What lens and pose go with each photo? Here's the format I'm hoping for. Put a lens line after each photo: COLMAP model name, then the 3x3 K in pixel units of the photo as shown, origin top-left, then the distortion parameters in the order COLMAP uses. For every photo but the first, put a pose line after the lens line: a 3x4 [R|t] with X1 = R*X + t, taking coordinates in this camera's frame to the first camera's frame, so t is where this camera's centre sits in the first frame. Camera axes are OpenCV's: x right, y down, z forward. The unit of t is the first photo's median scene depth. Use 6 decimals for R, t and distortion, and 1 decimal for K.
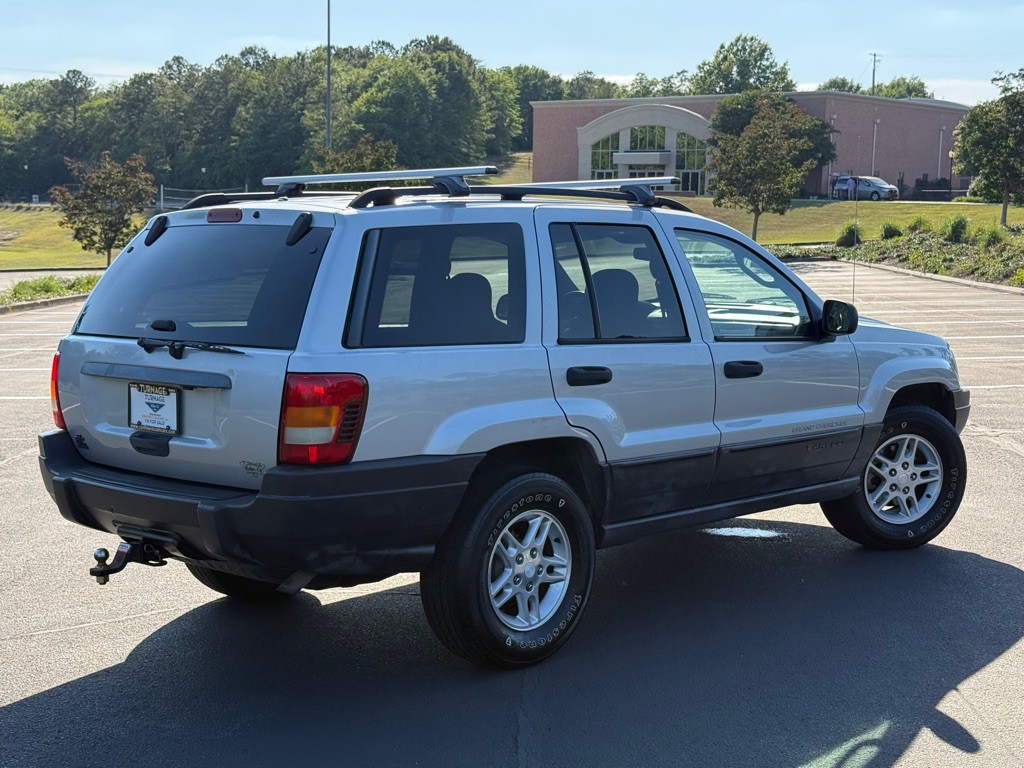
lens RADIAL K [[1517.8, 0, 518.7], [0, 1517.8, 384.4], [0, 0, 1]] dist [0.191662, -0.435938]
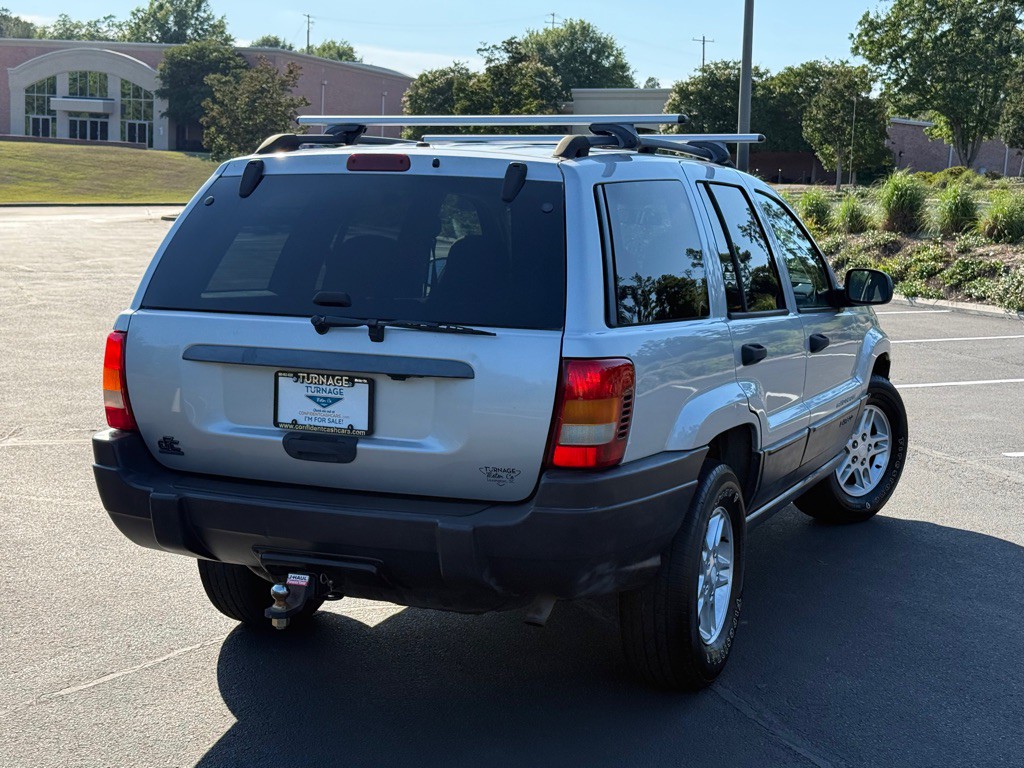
lens RADIAL K [[1517.8, 0, 518.7], [0, 1517.8, 384.4], [0, 0, 1]] dist [0.191662, -0.435938]
pose [[0.932442, -0.019589, 0.360788, -0.044186], [0.009740, 0.999529, 0.029096, -0.001669], [-0.361188, -0.023616, 0.932194, 0.023124]]
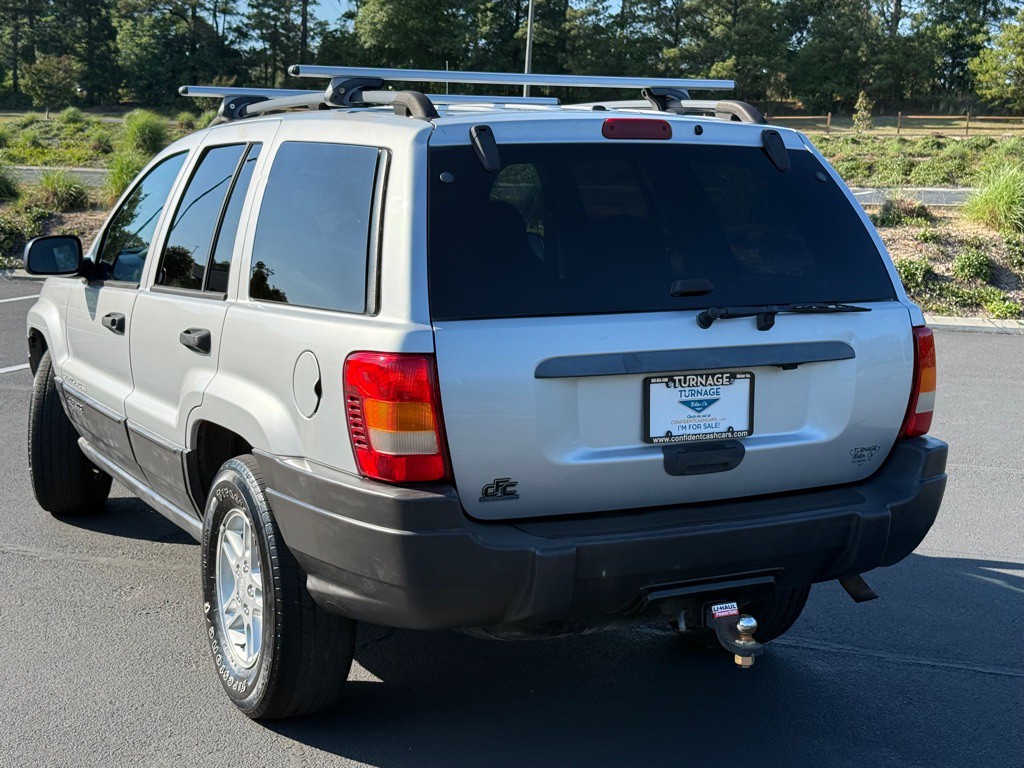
lens RADIAL K [[1517.8, 0, 518.7], [0, 1517.8, 384.4], [0, 0, 1]] dist [0.191662, -0.435938]
pose [[0.338480, -0.124470, 0.932705, -0.093812], [0.080205, 0.991422, 0.103199, -0.007493], [-0.937549, 0.039877, 0.345560, 0.086265]]
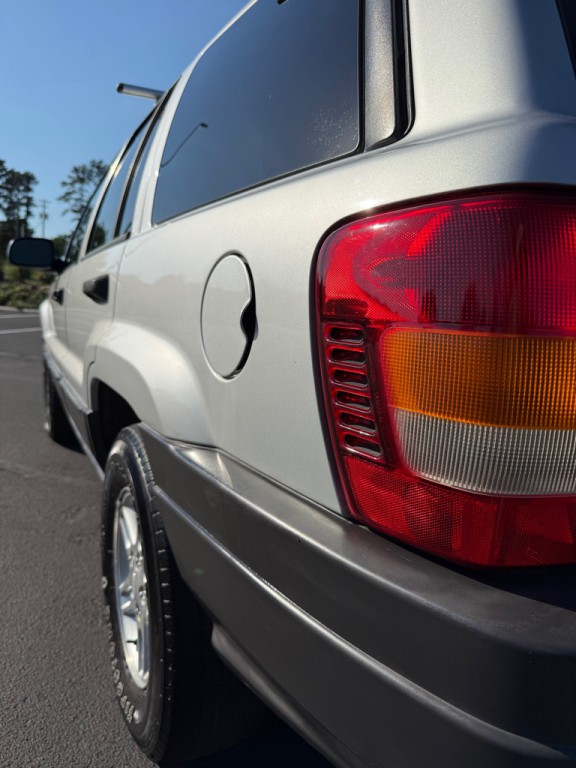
lens RADIAL K [[508.8, 0, 287.6], [0, 508.8, 385.5], [0, 0, 1]] dist [0.004012, -0.000317]
pose [[0.338911, -0.124689, 0.932519, -0.042093], [0.038804, 0.992188, 0.118564, -0.000624], [-0.940018, -0.003997, 0.341102, 0.114472]]
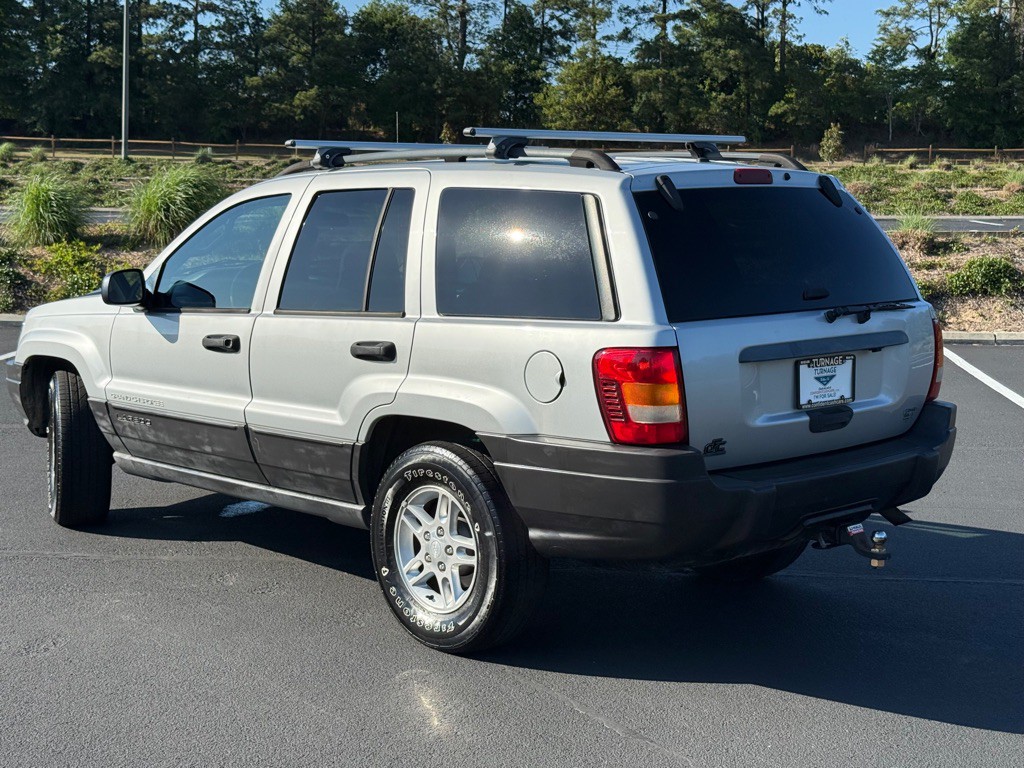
lens RADIAL K [[1517.8, 0, 518.7], [0, 1517.8, 384.4], [0, 0, 1]] dist [0.191662, -0.435938]
pose [[0.061476, -0.117469, 0.991172, -0.121815], [0.095771, 0.989162, 0.111290, -0.010861], [-0.993503, 0.088084, 0.072060, 0.115389]]
